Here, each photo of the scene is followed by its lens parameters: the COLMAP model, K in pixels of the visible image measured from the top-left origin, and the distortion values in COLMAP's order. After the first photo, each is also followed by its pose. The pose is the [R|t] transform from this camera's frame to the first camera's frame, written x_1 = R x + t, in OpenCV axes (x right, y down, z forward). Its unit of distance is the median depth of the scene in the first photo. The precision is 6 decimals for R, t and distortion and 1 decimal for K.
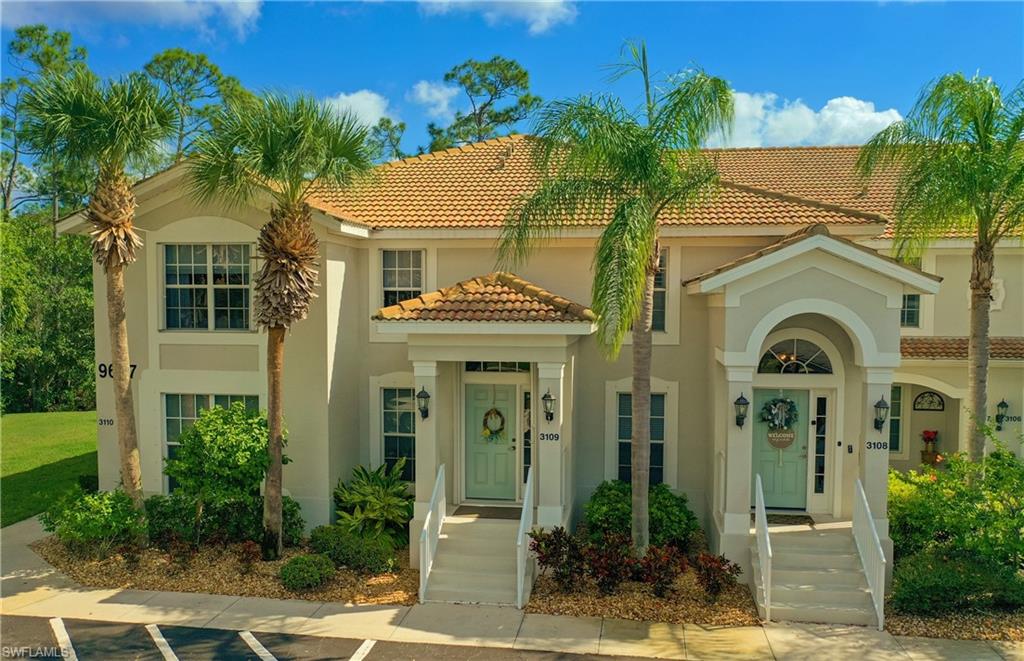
lens RADIAL K [[914.0, 0, 512.0], [0, 914.0, 330.5], [0, 0, 1]] dist [0.001987, -0.005760]
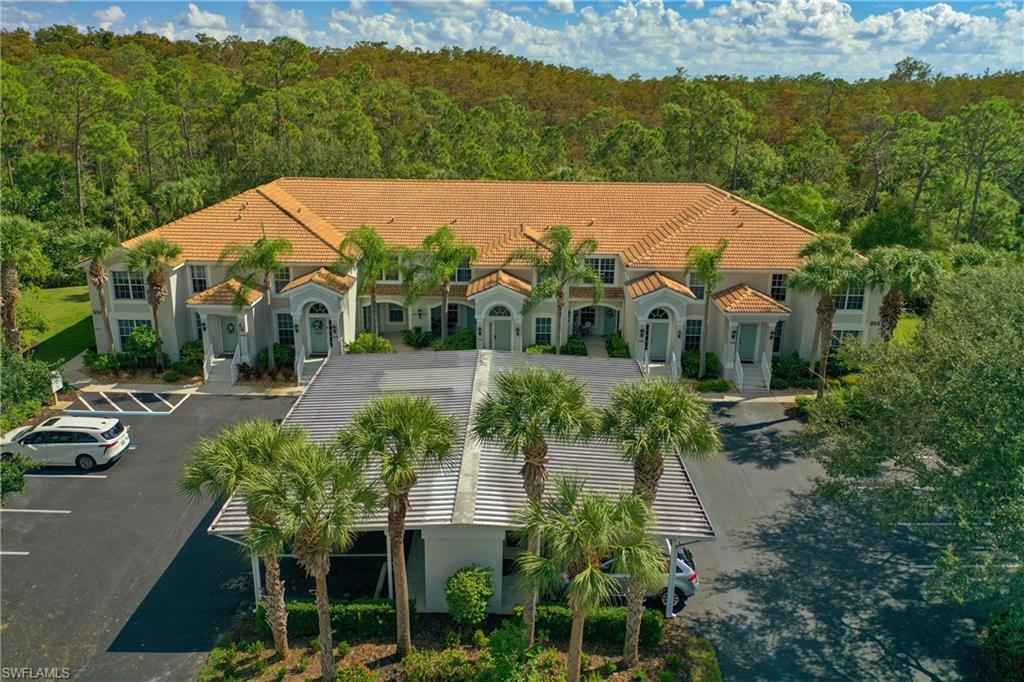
lens RADIAL K [[839.1, 0, 512.0], [0, 839.1, 341.0], [0, 0, 1]] dist [-0.009577, -0.005920]
pose [[0.989115, -0.032416, 0.143529, 0.553671], [-0.005185, 0.967147, 0.254166, -0.628170], [-0.147052, -0.252144, 0.956451, -2.021874]]
